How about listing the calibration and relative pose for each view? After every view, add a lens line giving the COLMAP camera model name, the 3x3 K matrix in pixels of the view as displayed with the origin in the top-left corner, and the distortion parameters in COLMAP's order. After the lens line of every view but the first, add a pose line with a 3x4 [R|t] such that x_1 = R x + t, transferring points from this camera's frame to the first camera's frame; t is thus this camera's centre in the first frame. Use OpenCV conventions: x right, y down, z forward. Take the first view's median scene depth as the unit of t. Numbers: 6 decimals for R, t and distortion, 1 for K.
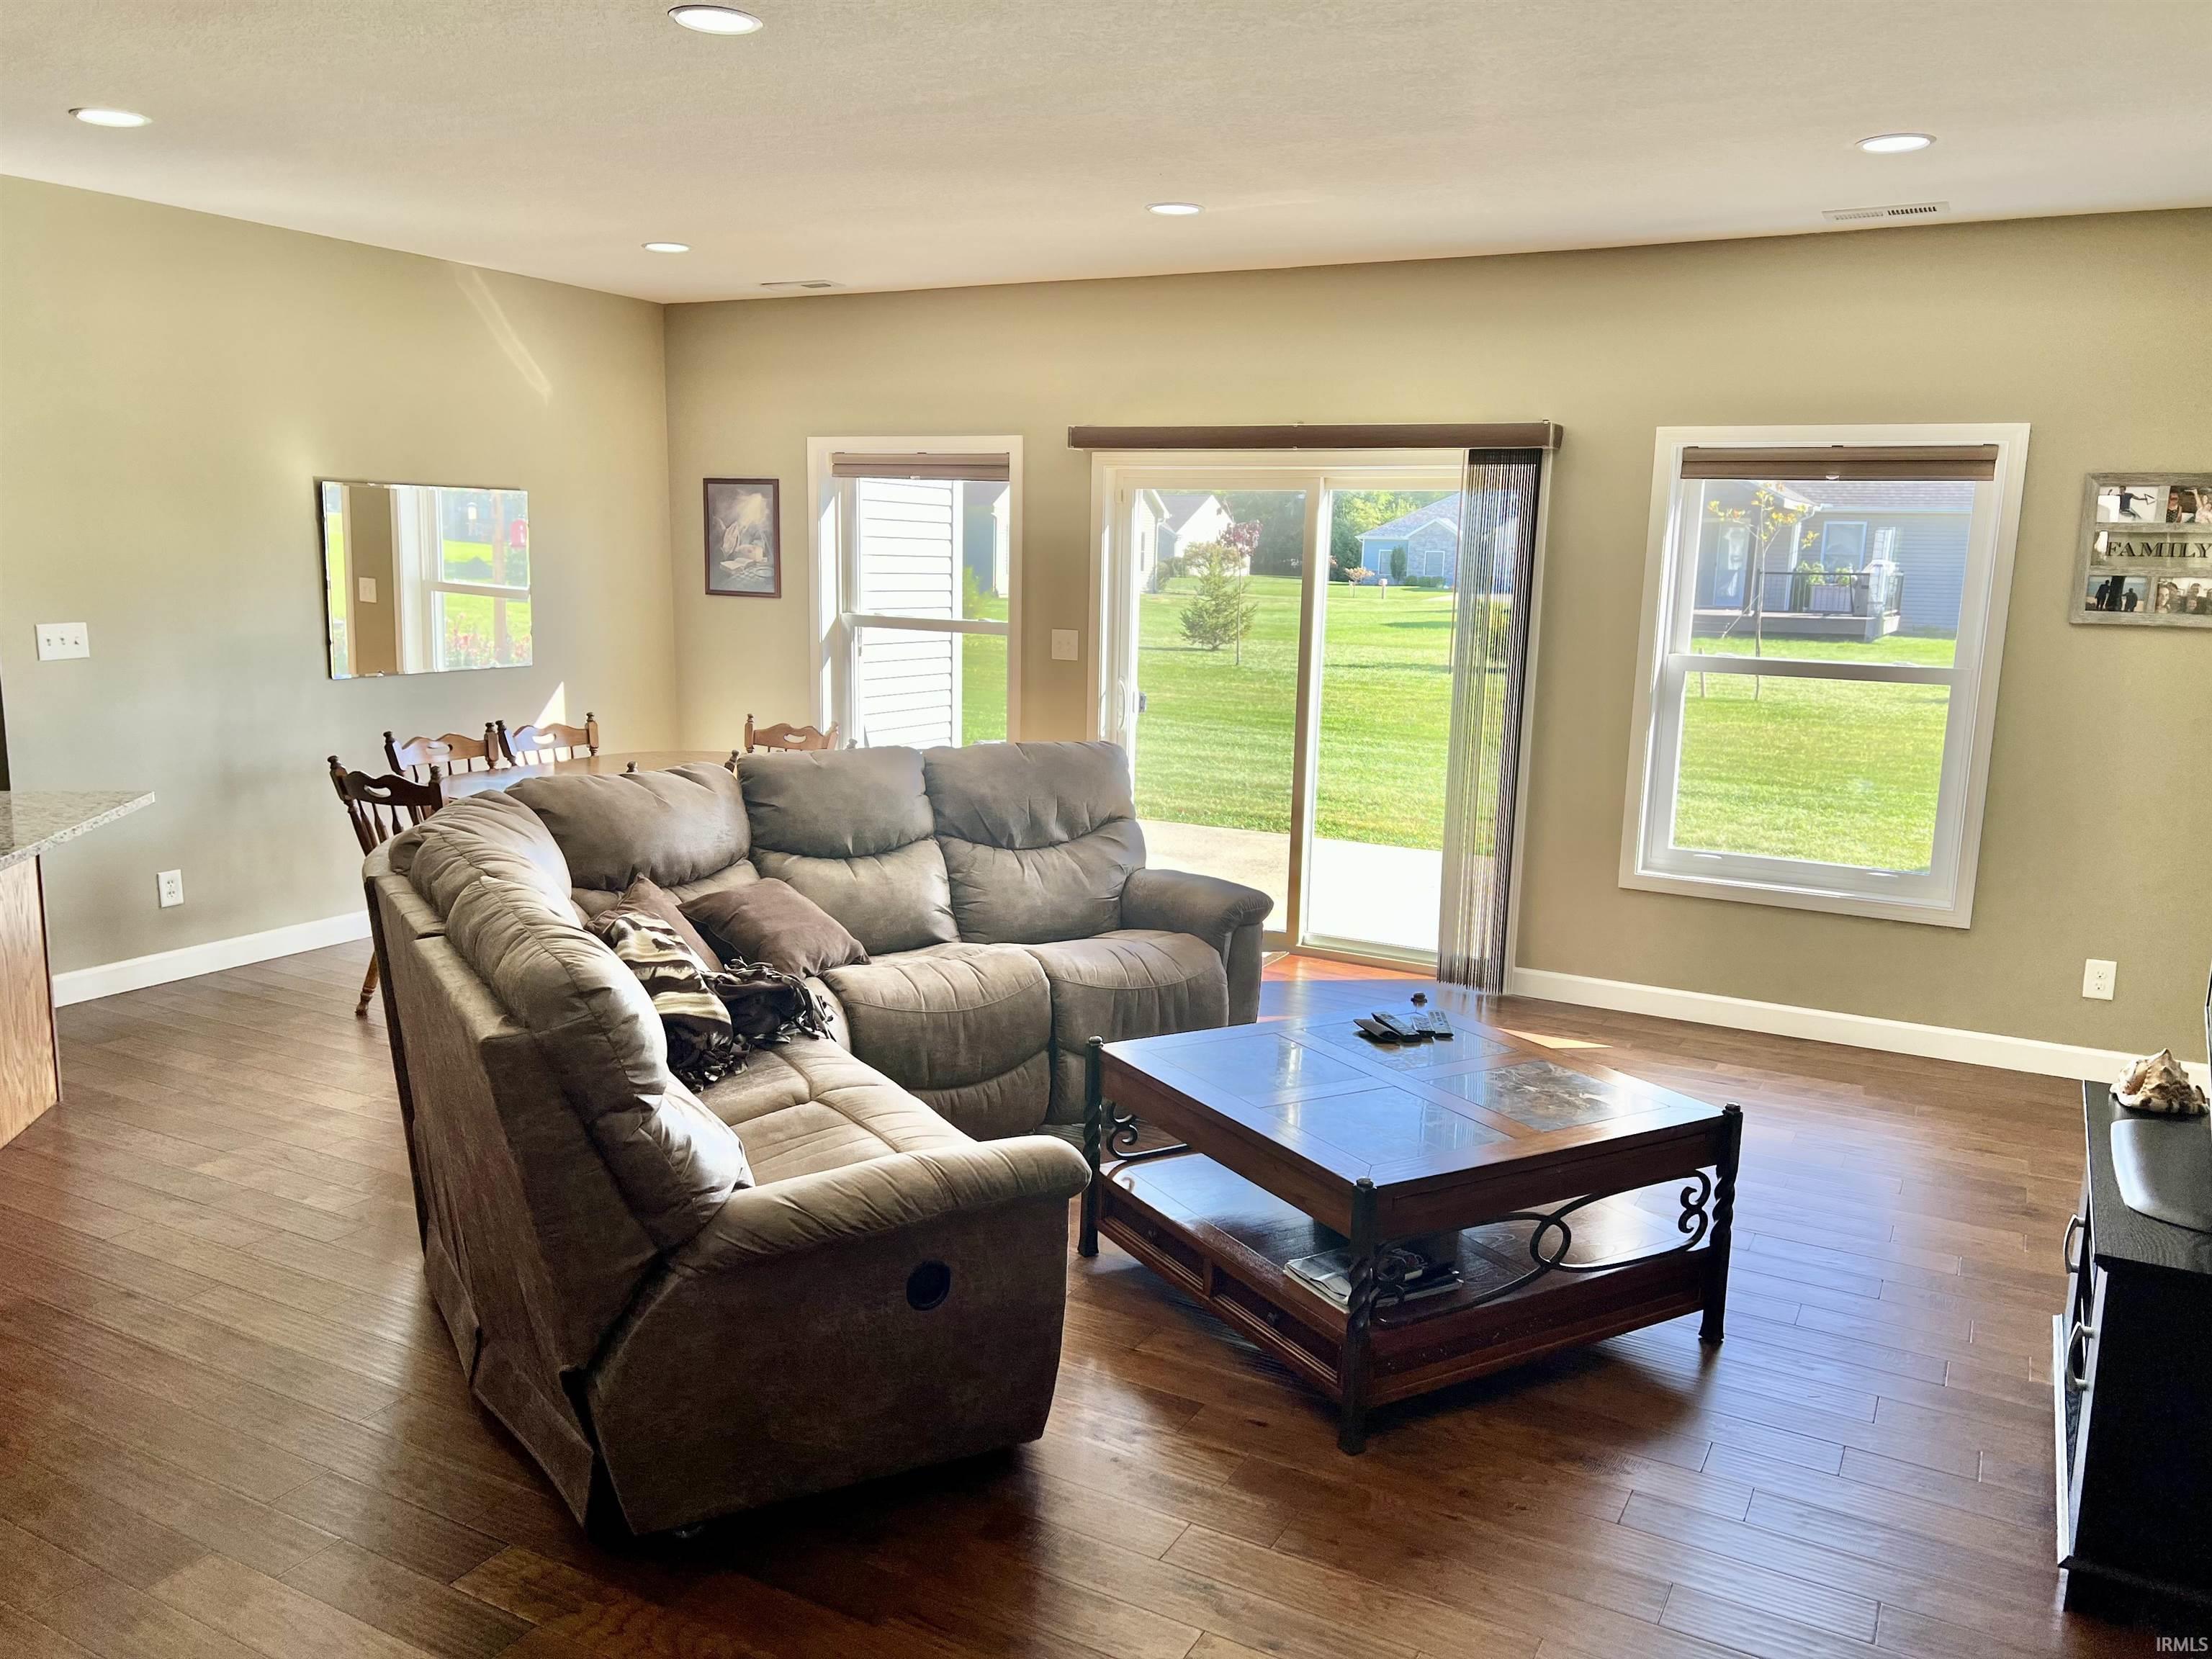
lens RADIAL K [[1694.8, 0, 1104.9], [0, 1694.8, 836.6], [0, 0, 1]] dist [0.003289, -0.012653]
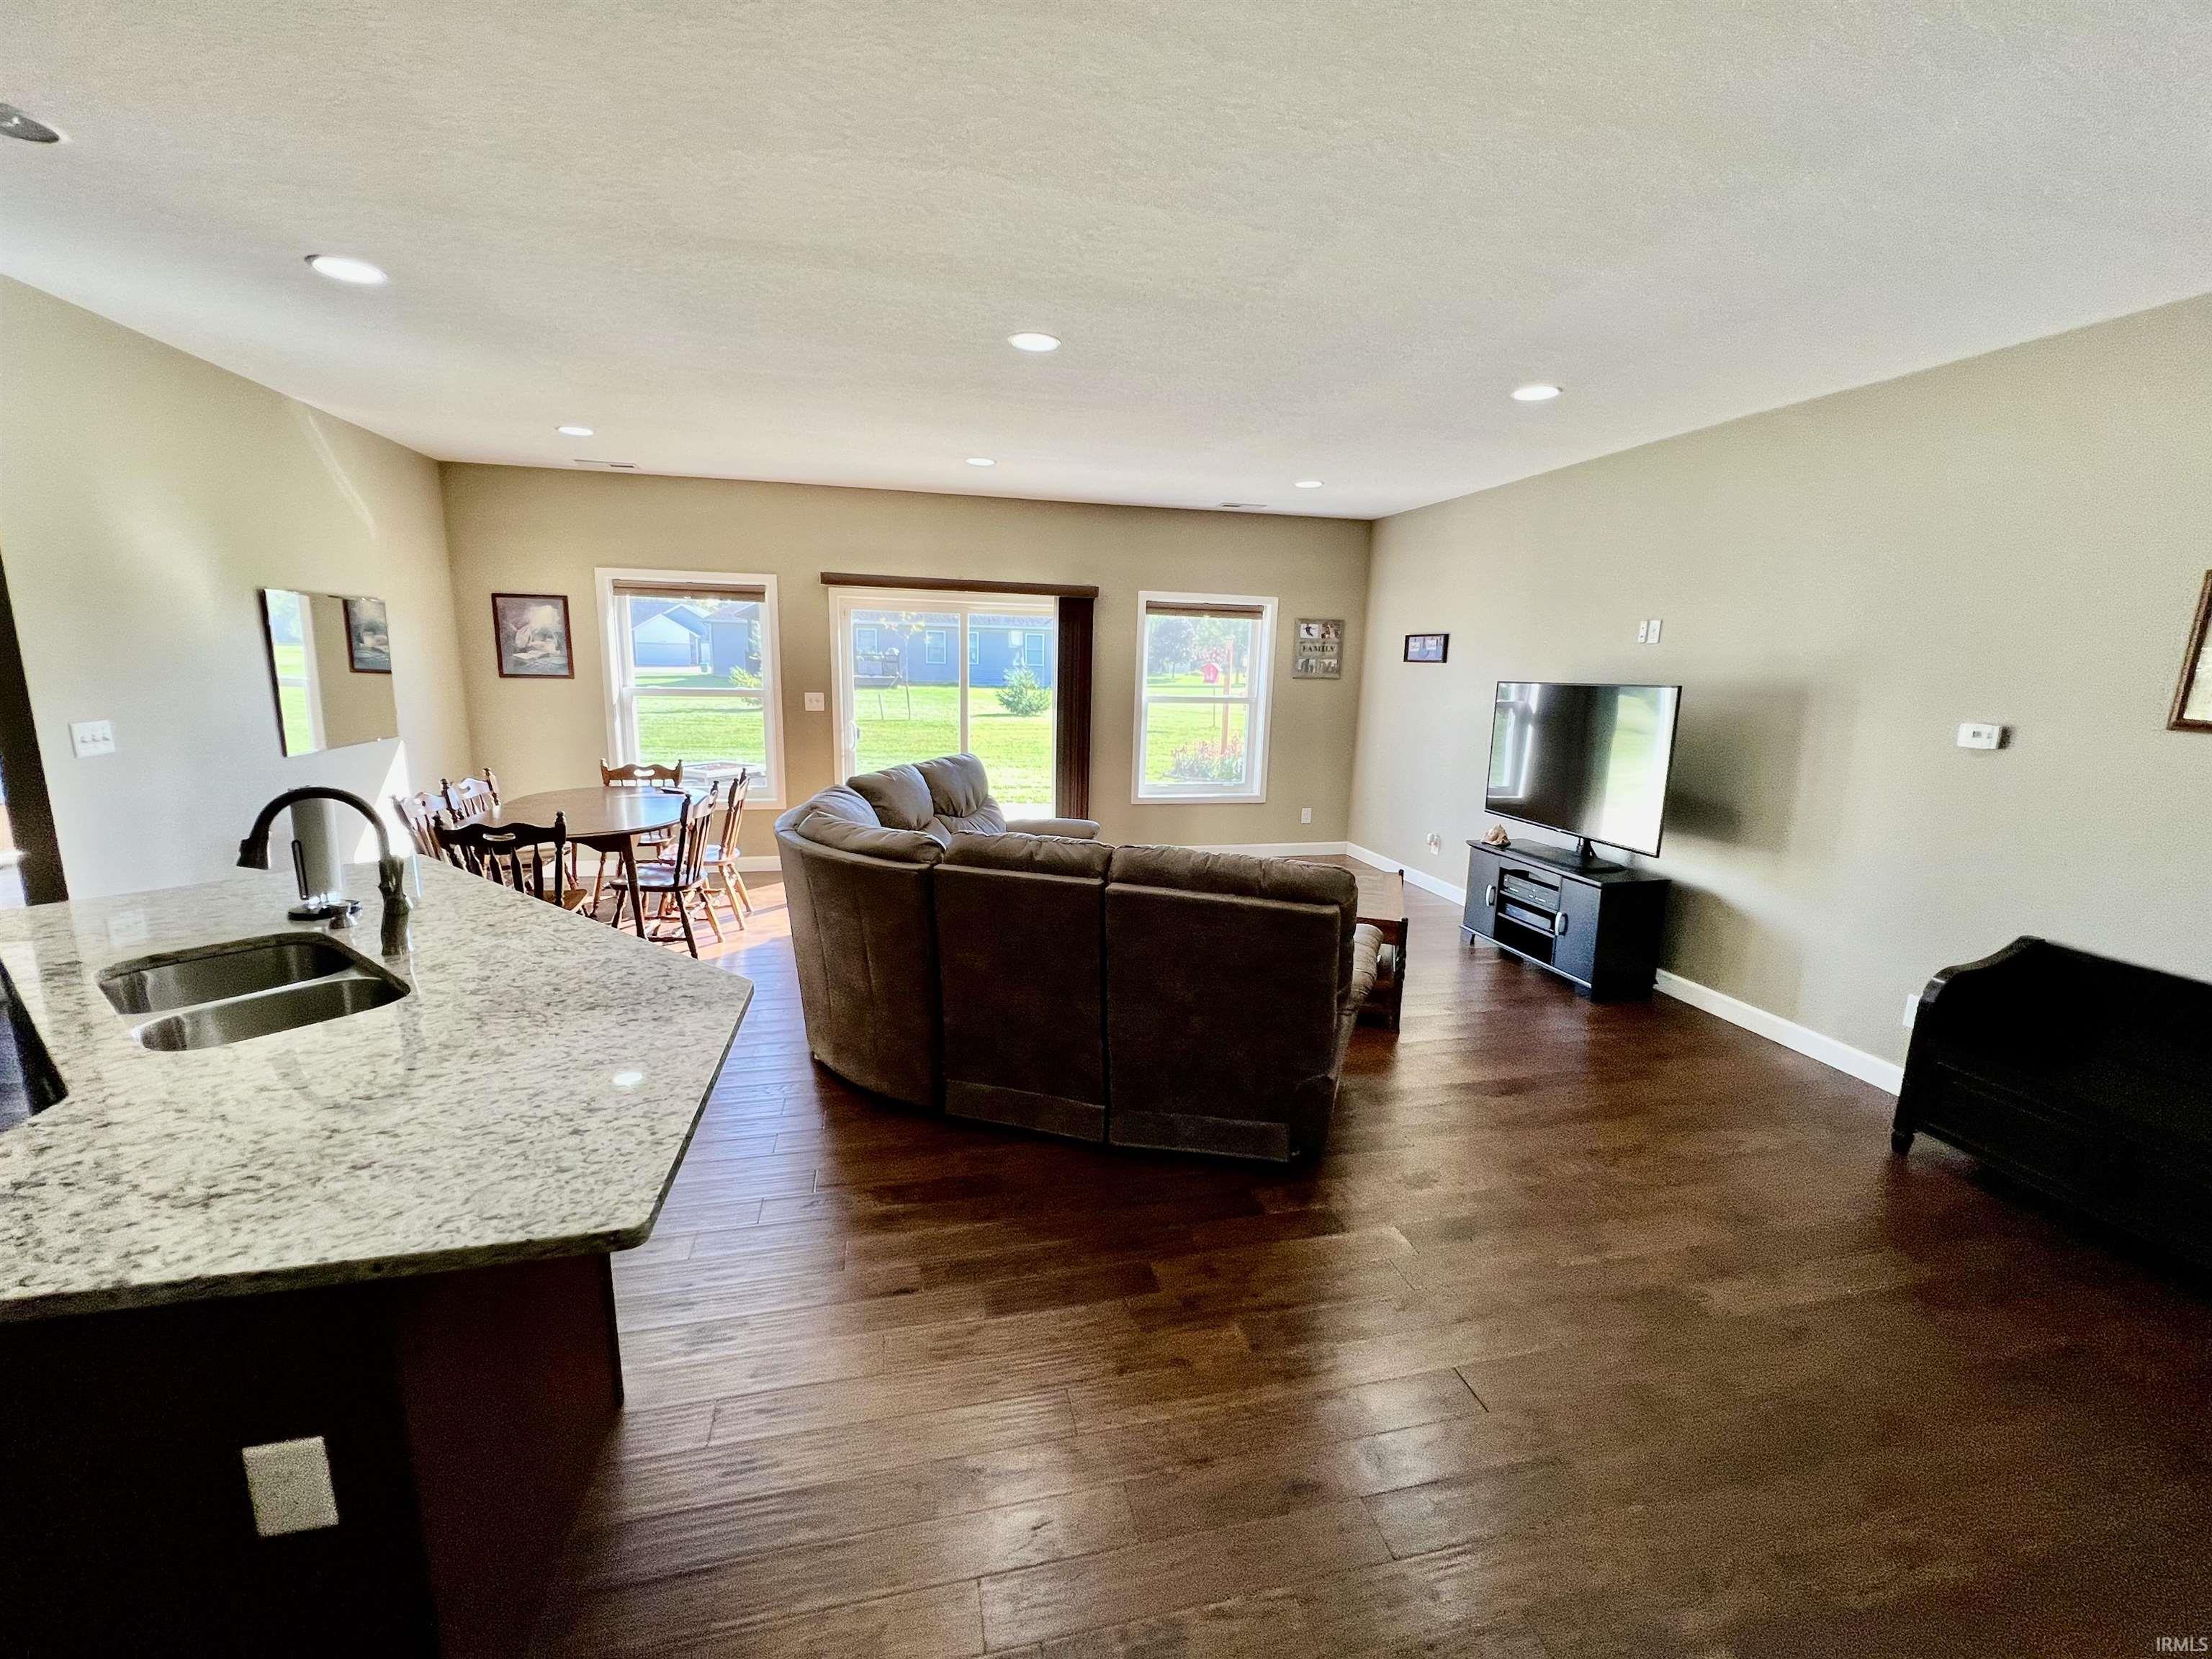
lens RADIAL K [[892.2, 0, 1097.5], [0, 892.2, 826.5], [0, 0, 1]] dist [-0.006338, 0.001045]
pose [[0.737686, -0.137929, 0.660904, -0.389012], [0.103544, 0.990441, 0.091129, -0.039813], [-0.667156, 0.001208, 0.744917, 0.140400]]
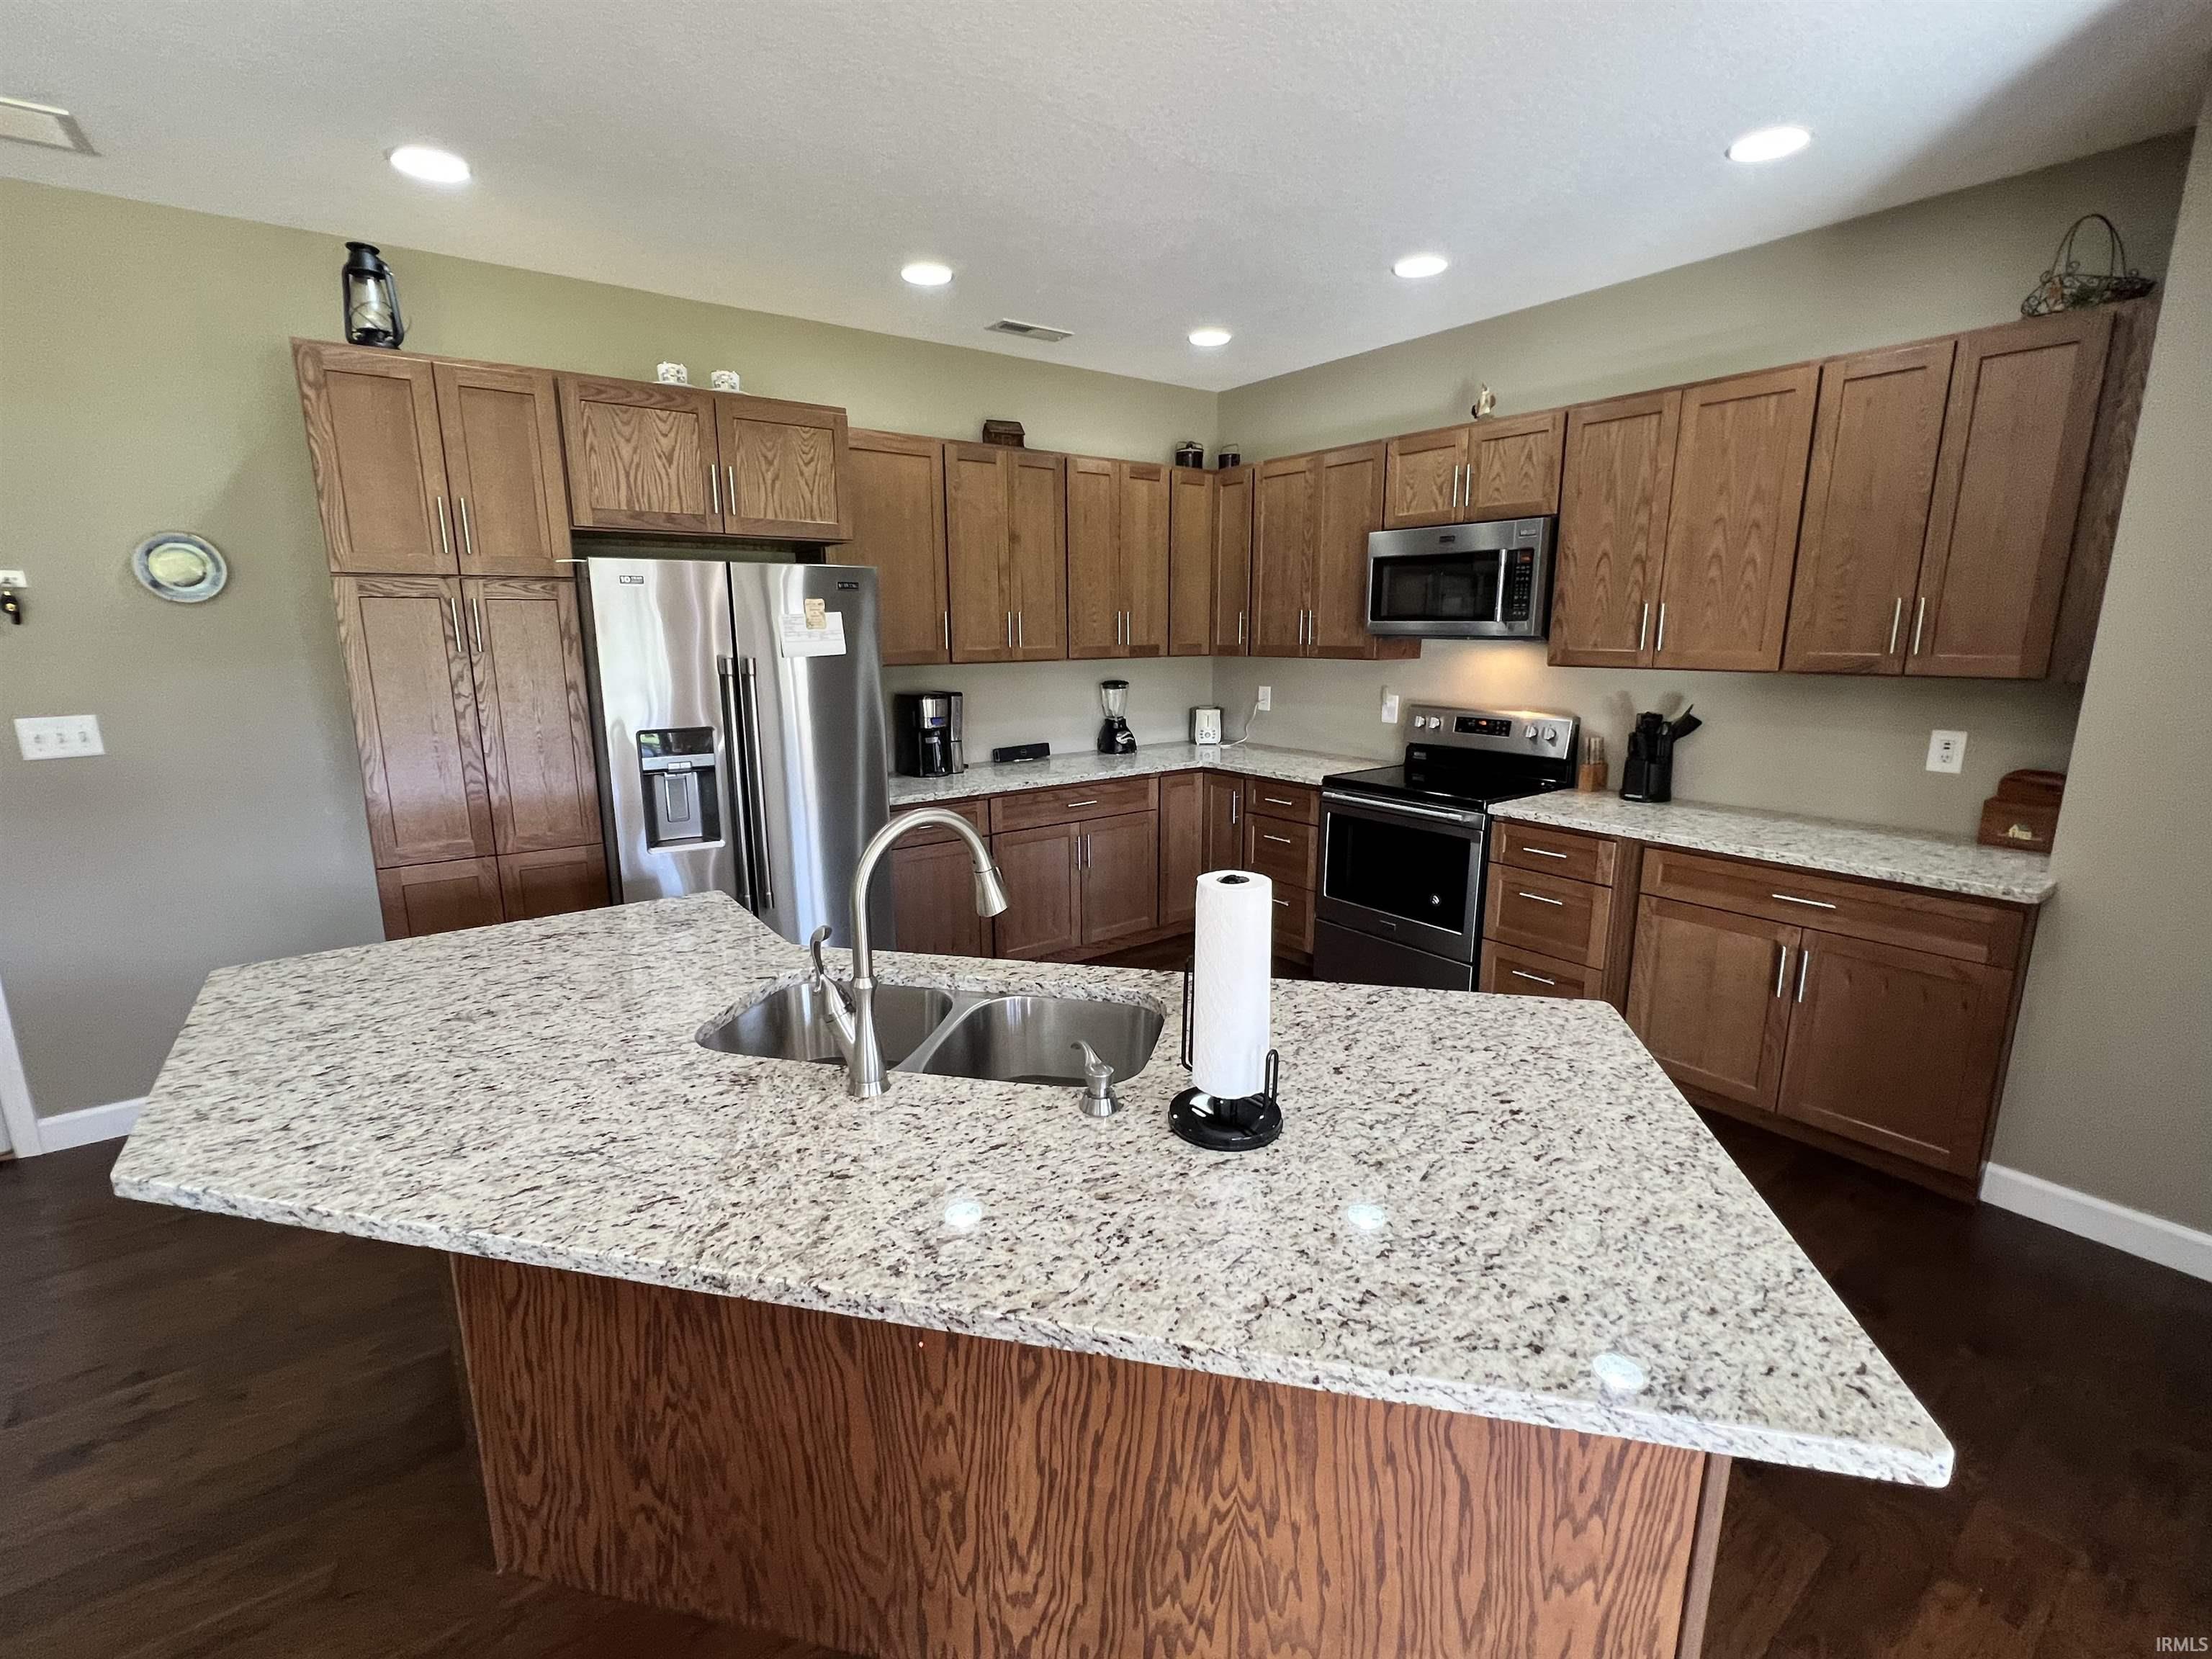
lens RADIAL K [[980.3, 0, 1104.2], [0, 980.3, 827.5], [0, 0, 1]] dist [-0.000245, -0.000354]
pose [[-0.409774, 0.158769, -0.898263, -0.238535], [-0.148882, 0.959891, 0.237580, -0.094593], [0.899955, 0.231090, -0.369701, 0.566256]]
